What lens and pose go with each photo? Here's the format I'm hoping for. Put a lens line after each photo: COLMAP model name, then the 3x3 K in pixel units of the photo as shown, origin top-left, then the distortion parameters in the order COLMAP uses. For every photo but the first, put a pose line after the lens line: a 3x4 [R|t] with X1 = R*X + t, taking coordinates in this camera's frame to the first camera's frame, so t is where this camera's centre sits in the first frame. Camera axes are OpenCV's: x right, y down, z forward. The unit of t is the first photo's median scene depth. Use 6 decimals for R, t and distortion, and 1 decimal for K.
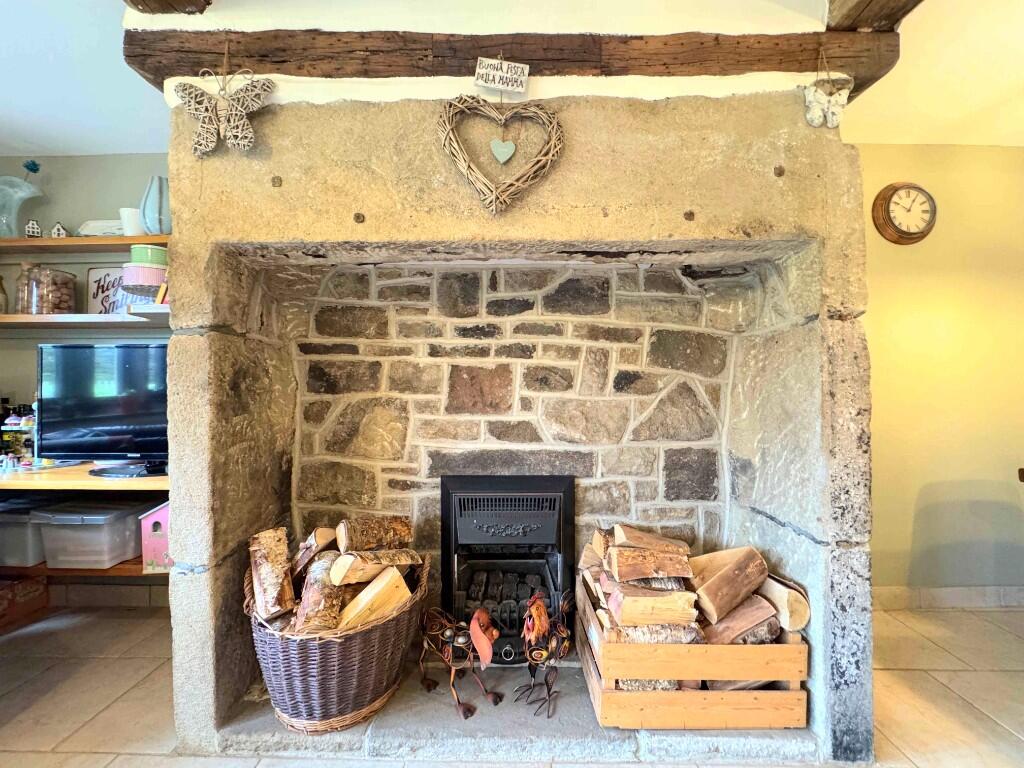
lens RADIAL K [[409.6, 0, 513.3], [0, 409.6, 384.3], [0, 0, 1]] dist [-0.002781, -0.000825]
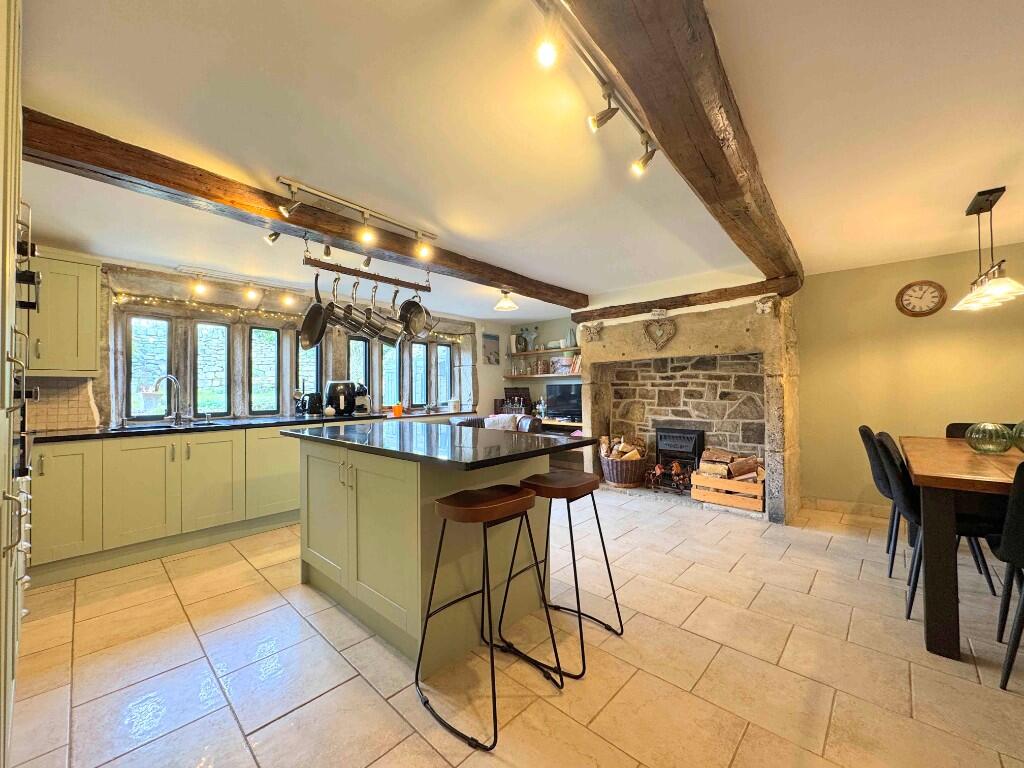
lens RADIAL K [[409.6, 0, 509.1], [0, 409.6, 380.0], [0, 0, 1]] dist [-0.002781, -0.000825]
pose [[0.729288, -0.022137, -0.683848, 1.061611], [0.016534, 0.999755, -0.014731, -0.090590], [0.684007, -0.000564, 0.729475, -1.839800]]
